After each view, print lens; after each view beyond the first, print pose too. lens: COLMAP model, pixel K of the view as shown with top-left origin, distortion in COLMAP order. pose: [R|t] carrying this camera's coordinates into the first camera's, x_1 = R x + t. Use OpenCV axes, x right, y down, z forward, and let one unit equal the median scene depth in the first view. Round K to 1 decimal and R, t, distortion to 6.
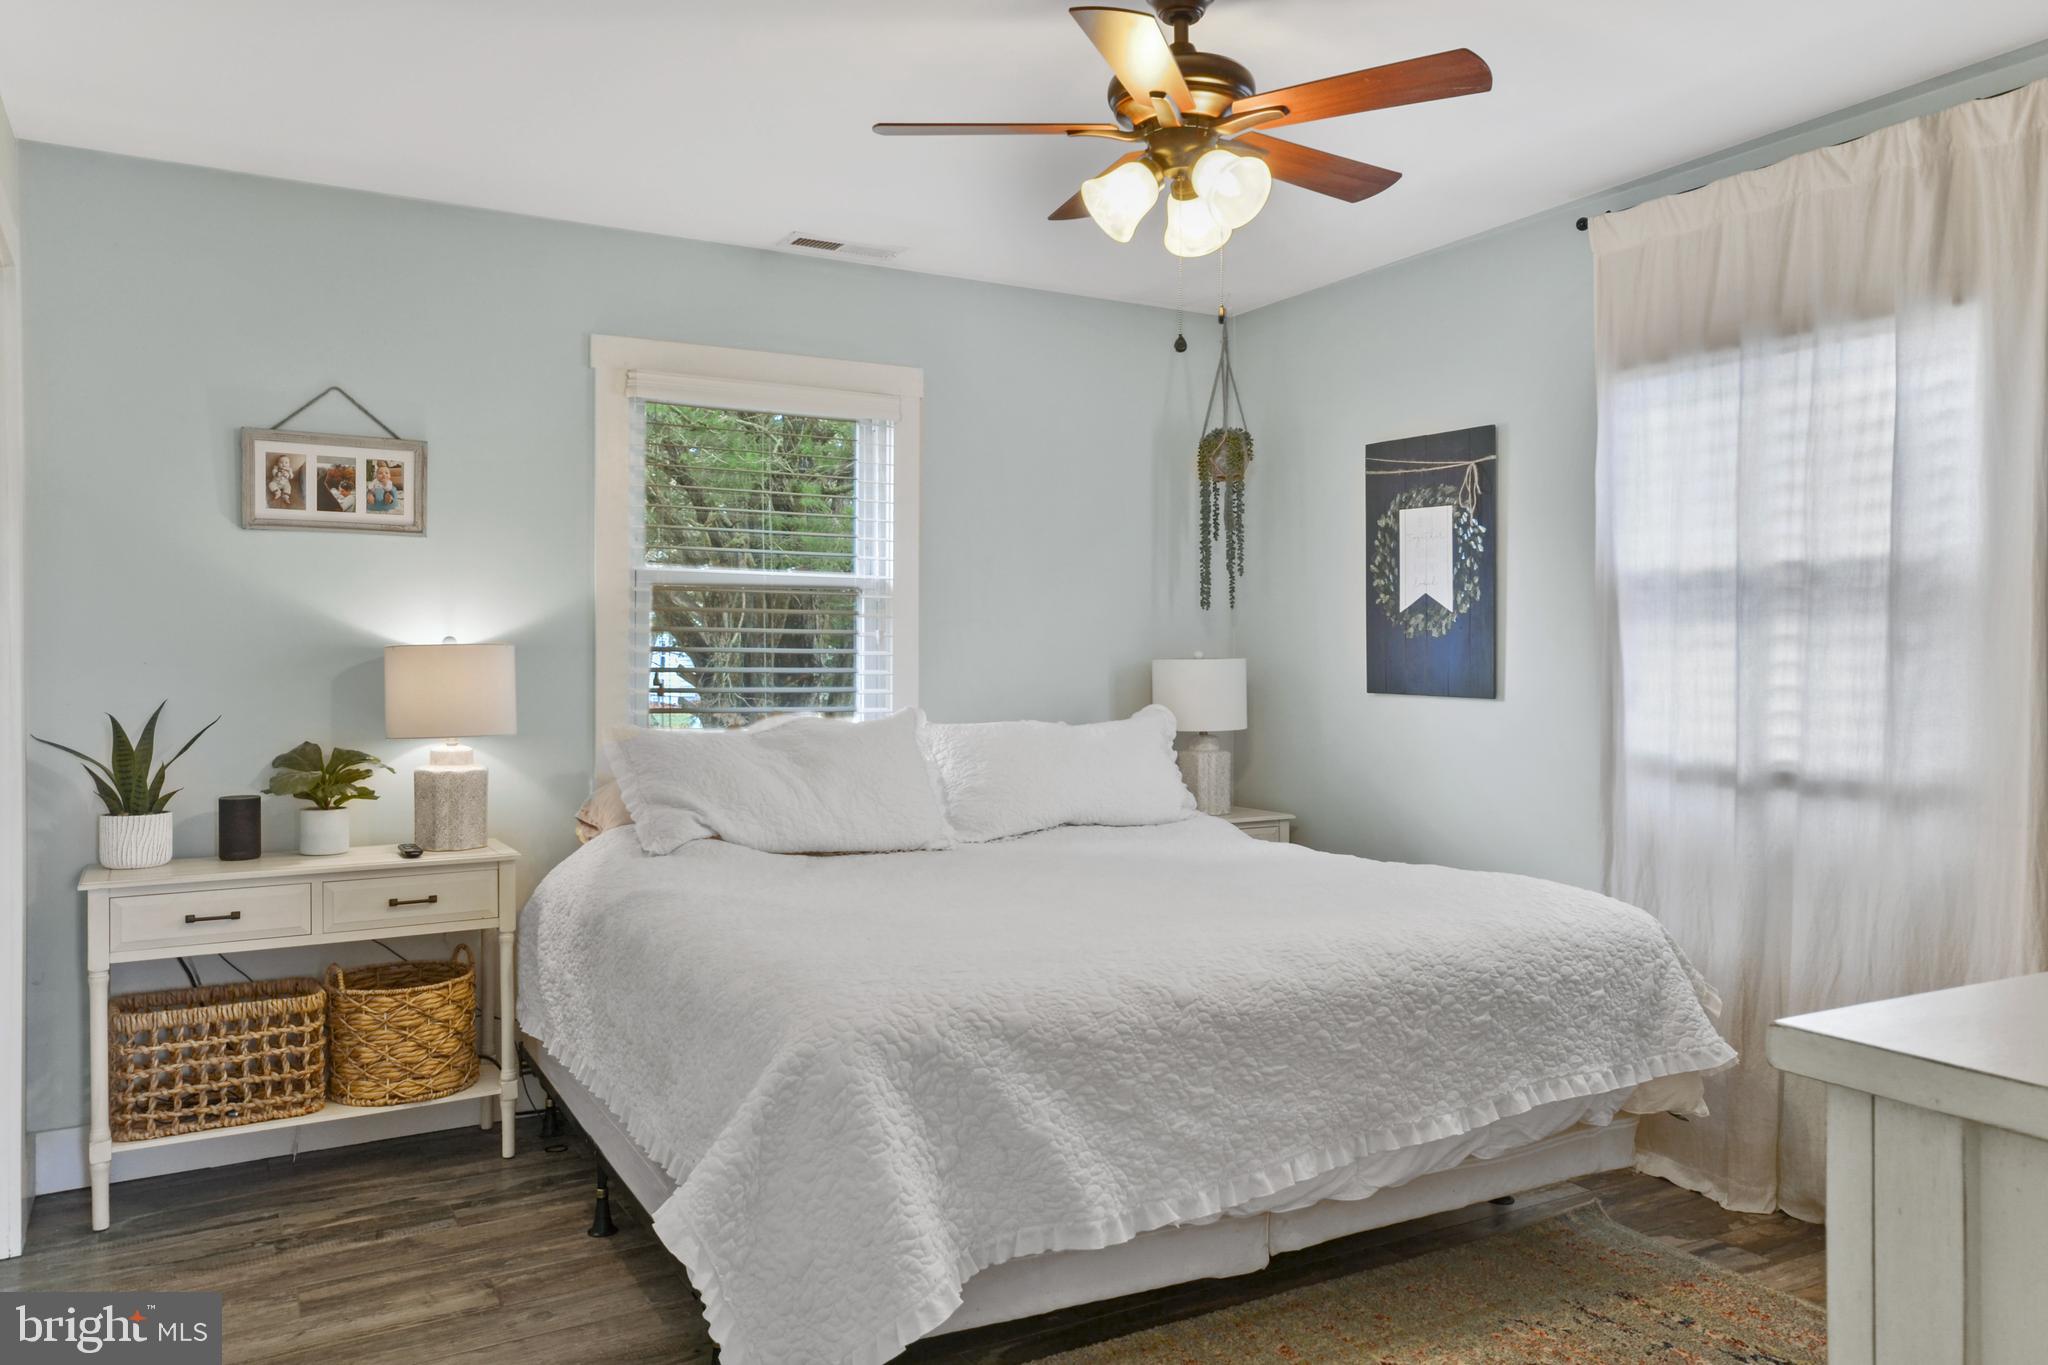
lens RADIAL K [[1548.8, 0, 1040.1], [0, 1548.8, 683.9], [0, 0, 1]] dist [0.036054, 0.008061]
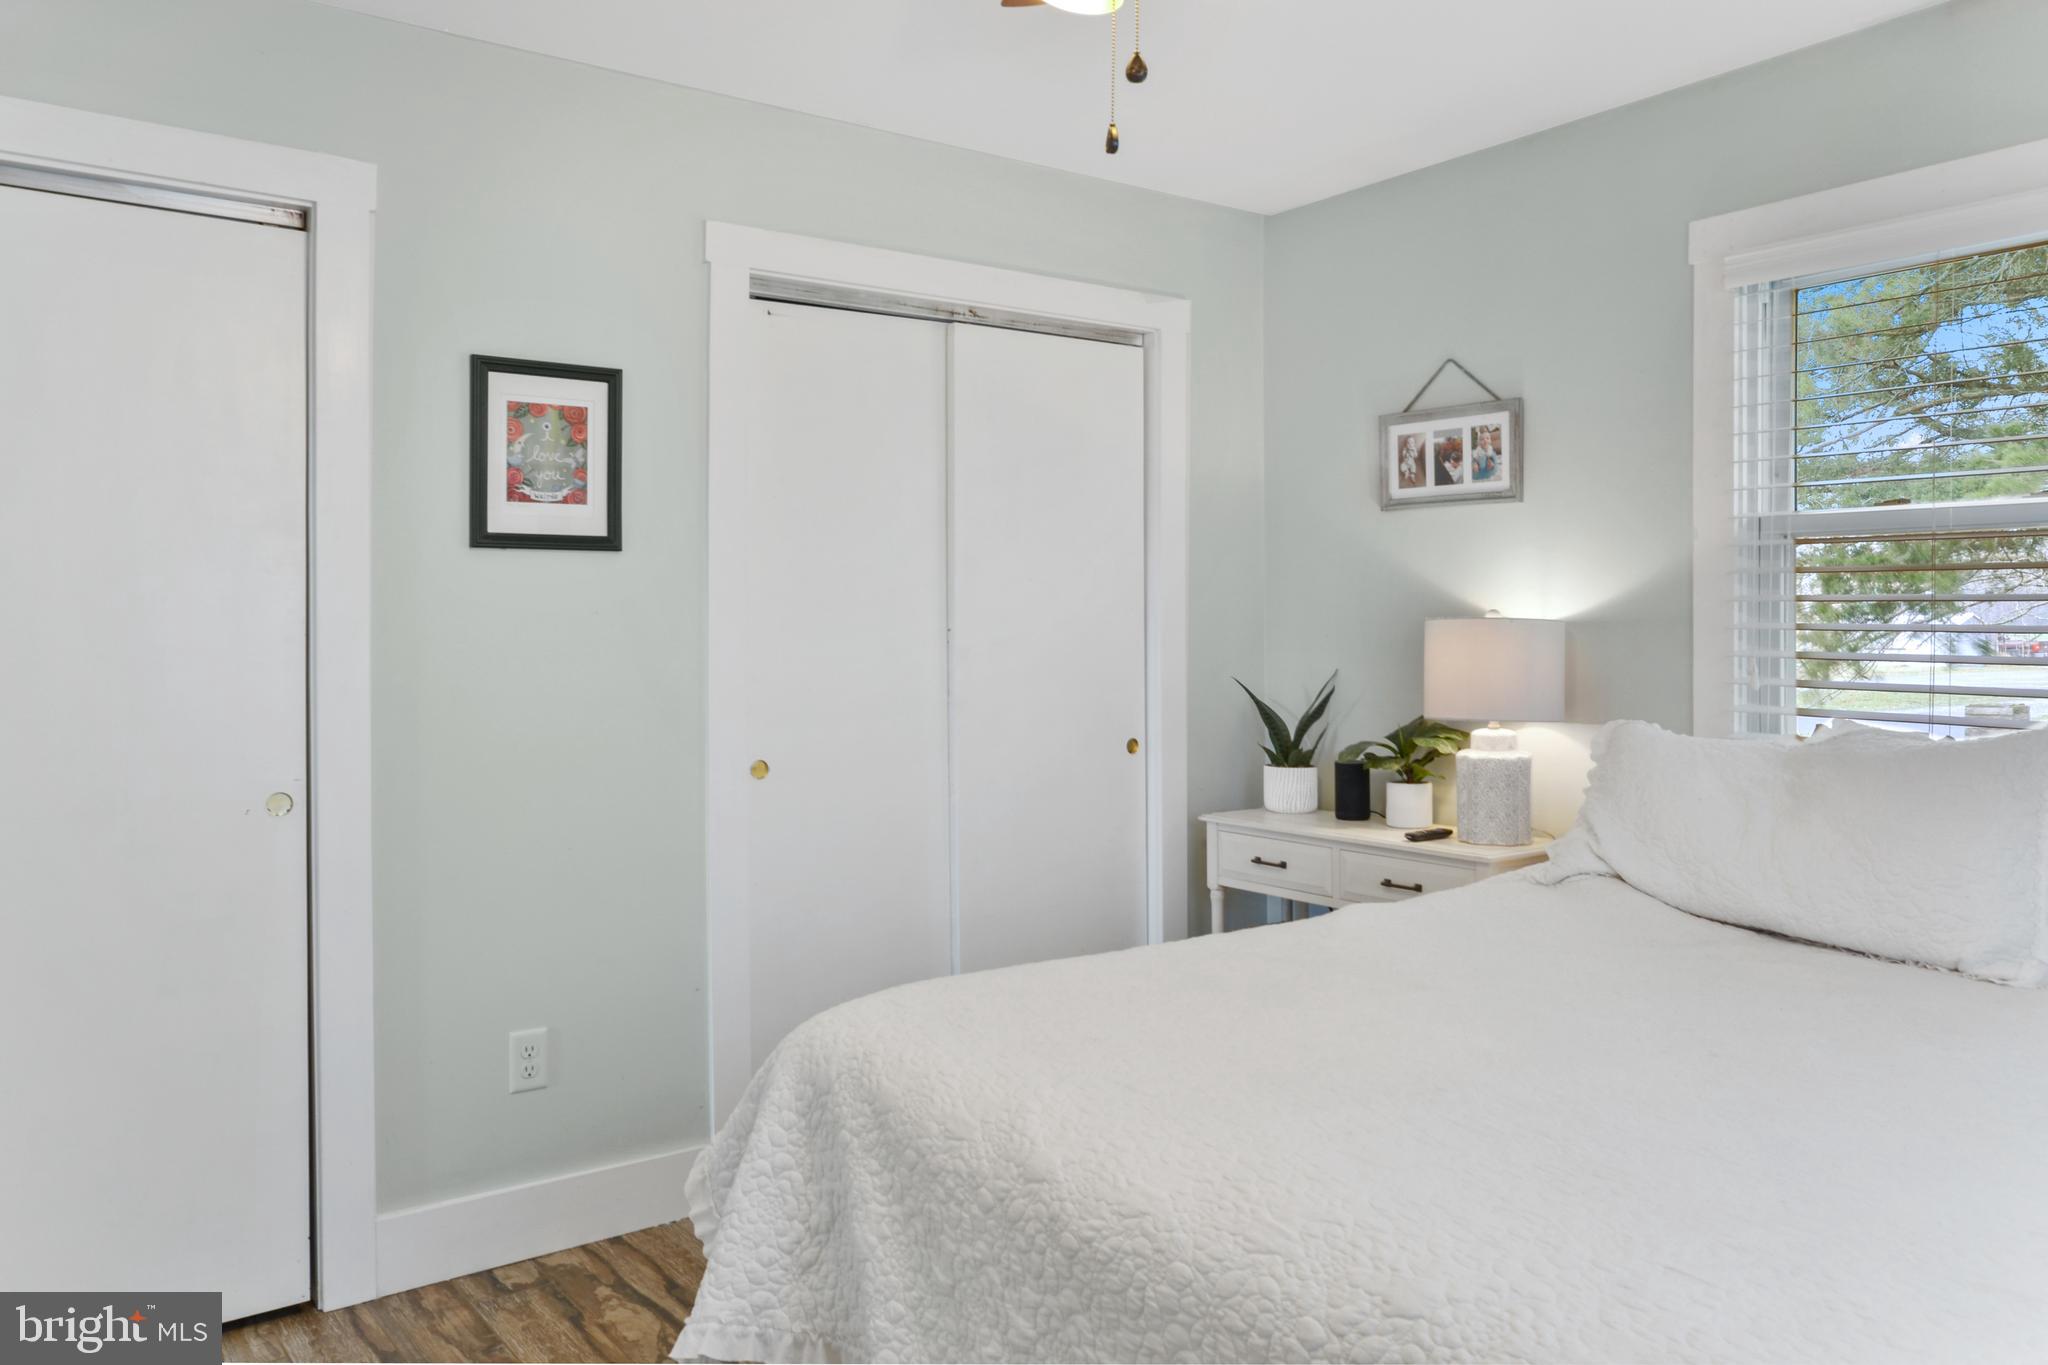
lens RADIAL K [[1548.8, 0, 1038.9], [0, 1548.8, 662.5], [0, 0, 1]] dist [0.036054, 0.008061]
pose [[0.102476, 0.026003, -0.994396, 0.504916], [-0.022627, 0.999461, 0.023804, -0.015784], [0.994478, 0.020061, 0.103009, 0.646541]]
